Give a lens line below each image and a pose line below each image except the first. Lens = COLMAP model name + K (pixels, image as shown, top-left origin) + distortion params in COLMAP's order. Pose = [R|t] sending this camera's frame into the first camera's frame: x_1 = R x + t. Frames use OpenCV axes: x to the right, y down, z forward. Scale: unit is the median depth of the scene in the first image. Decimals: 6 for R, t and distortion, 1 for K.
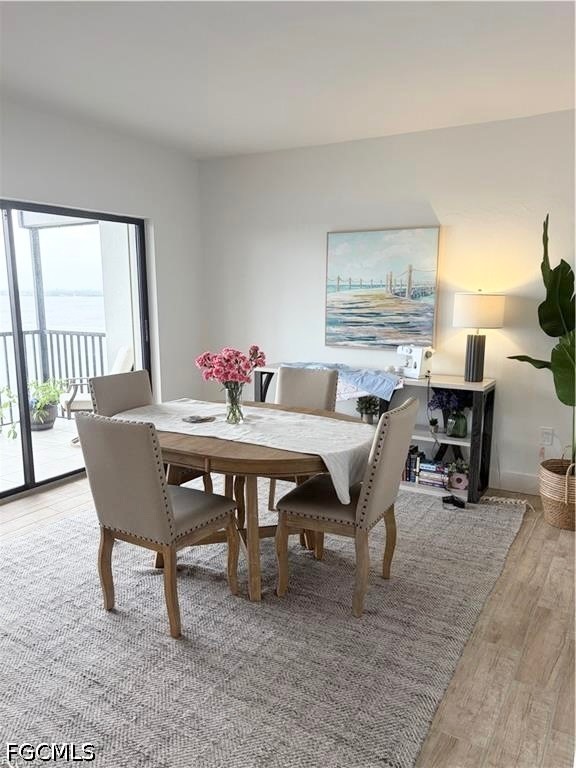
lens RADIAL K [[573.2, 0, 285.6], [0, 573.2, 388.2], [0, 0, 1]] dist [0.050200, -0.048714]
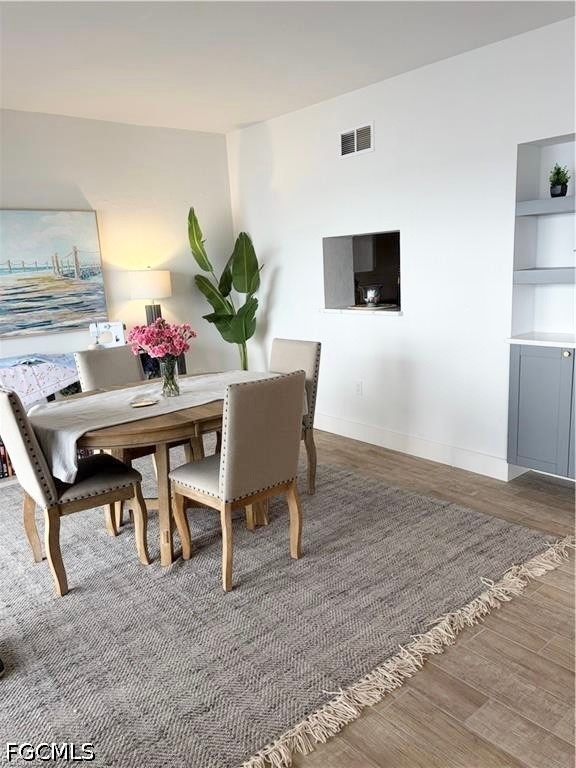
lens RADIAL K [[573.2, 0, 285.6], [0, 573.2, 388.2], [0, 0, 1]] dist [0.050200, -0.048714]
pose [[0.336682, -0.217891, 0.916062, -0.644280], [0.215982, 0.964791, 0.150102, -0.041141], [-0.916514, 0.147316, 0.371888, 0.296706]]
